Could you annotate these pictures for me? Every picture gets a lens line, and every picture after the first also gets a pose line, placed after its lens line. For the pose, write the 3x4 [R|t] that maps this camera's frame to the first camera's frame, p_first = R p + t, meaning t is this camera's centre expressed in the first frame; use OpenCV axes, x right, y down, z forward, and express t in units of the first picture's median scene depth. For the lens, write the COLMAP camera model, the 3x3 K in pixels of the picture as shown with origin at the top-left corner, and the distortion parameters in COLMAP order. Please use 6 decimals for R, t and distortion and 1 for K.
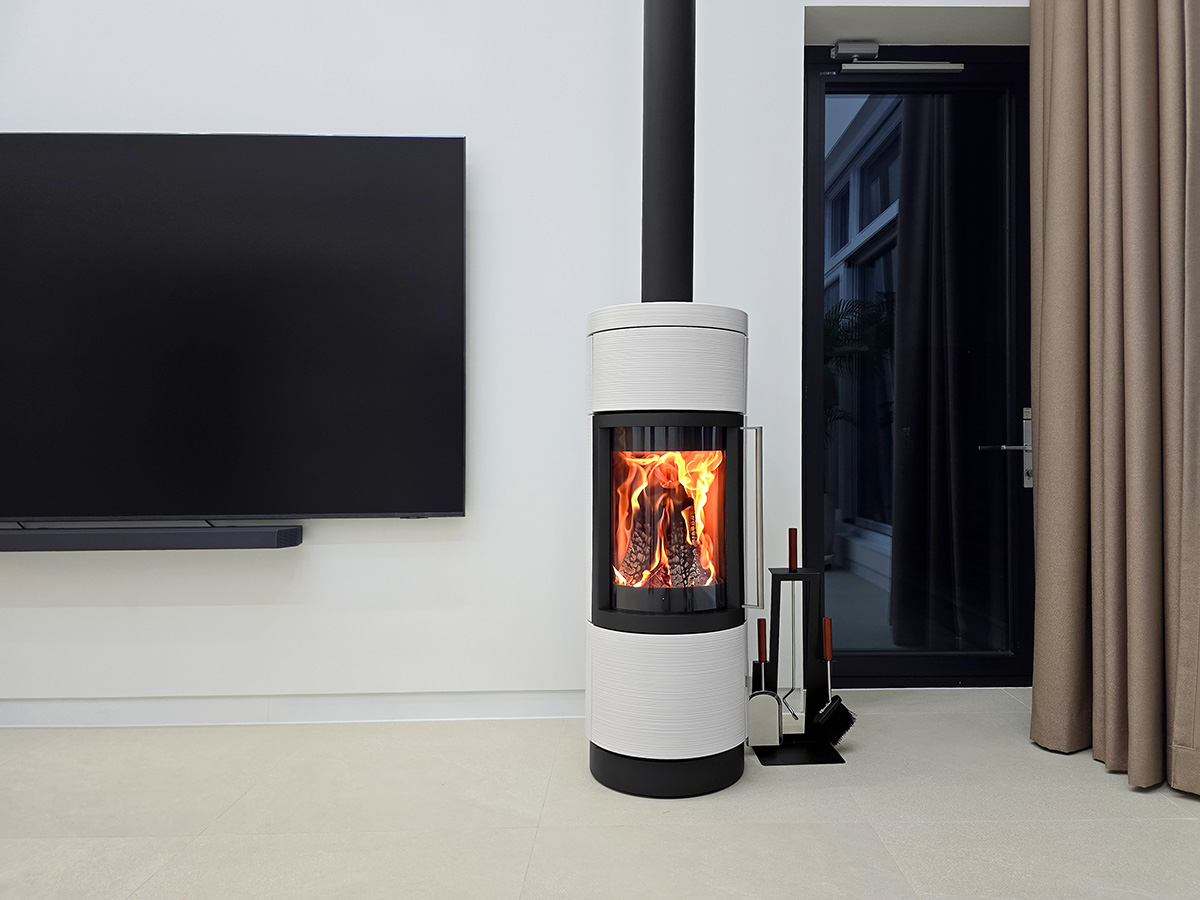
lens RADIAL K [[826.9, 0, 605.8], [0, 826.9, 437.4], [0, 0, 1]] dist [0.047426, -0.042465]
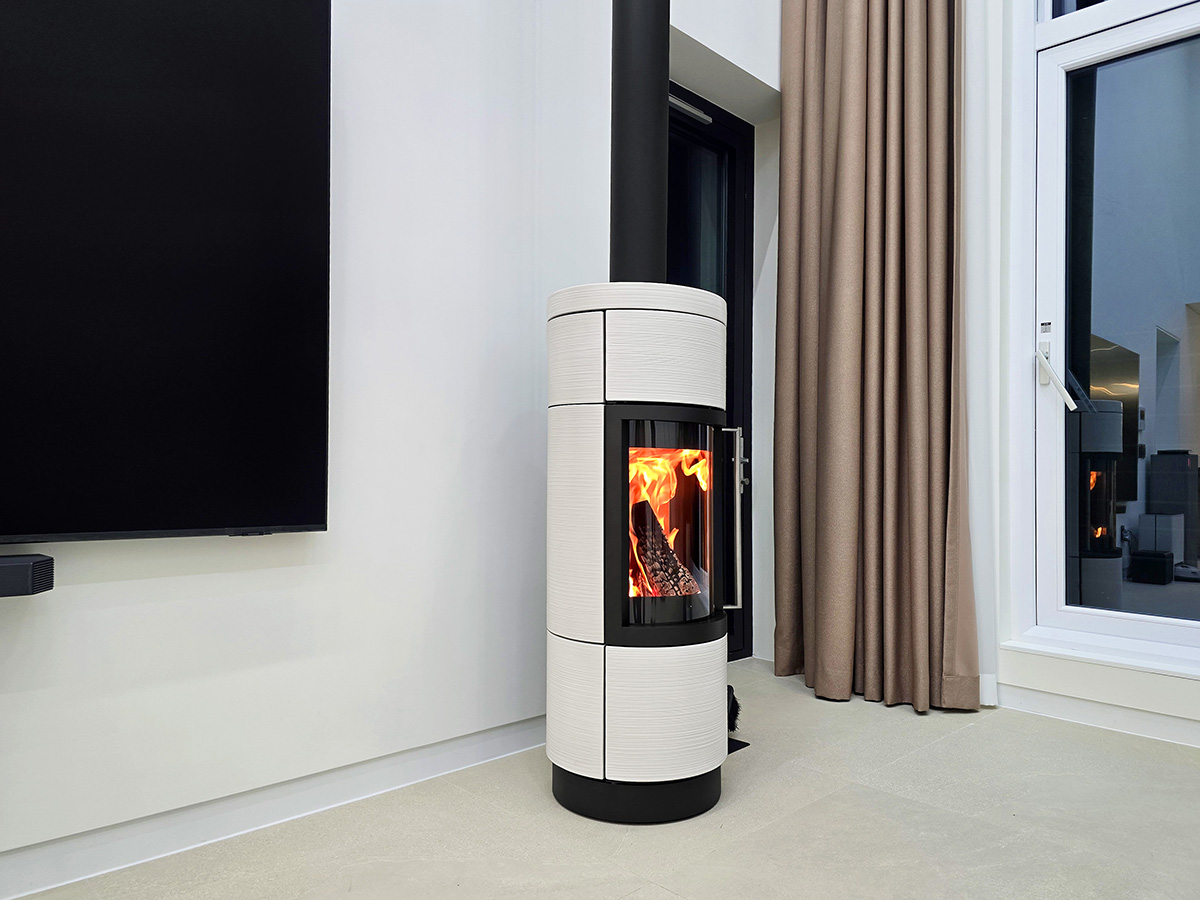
lens RADIAL K [[826.9, 0, 638.6], [0, 826.9, 464.7], [0, 0, 1]] dist [0.047426, -0.042465]
pose [[0.707227, 0.023912, 0.706582, -0.571078], [-0.035221, 0.999379, 0.001432, 0.032412], [-0.706108, -0.025899, 0.707630, 0.347484]]
